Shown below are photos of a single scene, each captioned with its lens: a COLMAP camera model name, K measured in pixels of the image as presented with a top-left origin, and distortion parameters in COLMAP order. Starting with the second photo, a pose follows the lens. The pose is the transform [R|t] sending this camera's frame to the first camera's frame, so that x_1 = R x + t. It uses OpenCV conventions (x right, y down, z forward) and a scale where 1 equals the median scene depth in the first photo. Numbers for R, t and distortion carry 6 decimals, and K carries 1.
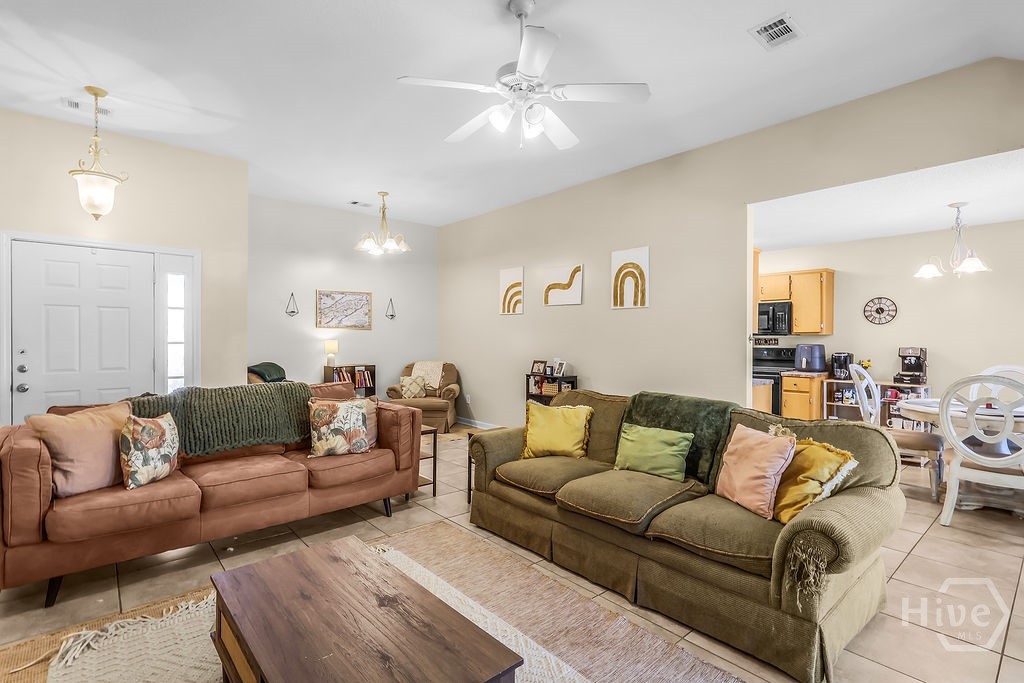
lens RADIAL K [[487.3, 0, 508.2], [0, 487.3, 337.9], [0, 0, 1]] dist [0.001146, 0.000238]
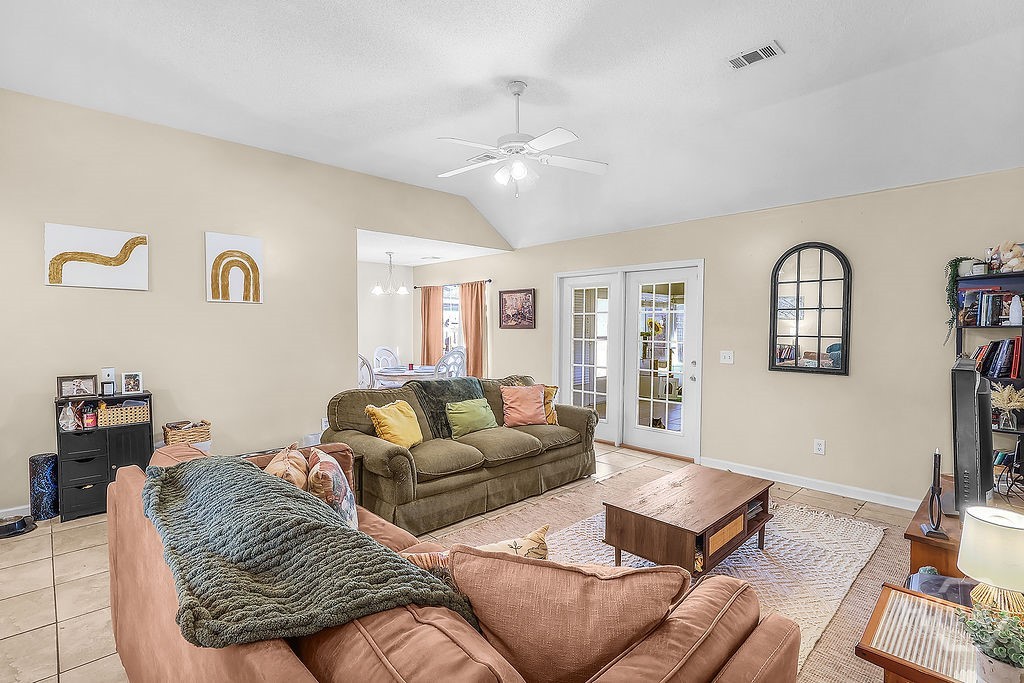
lens RADIAL K [[487.3, 0, 504.3], [0, 487.3, 339.3], [0, 0, 1]] dist [0.001146, 0.000238]
pose [[-0.046688, -0.033671, 0.998342, -0.655198], [-0.004603, 0.999428, 0.033492, -0.026021], [-0.998899, -0.003032, -0.046816, 0.554636]]
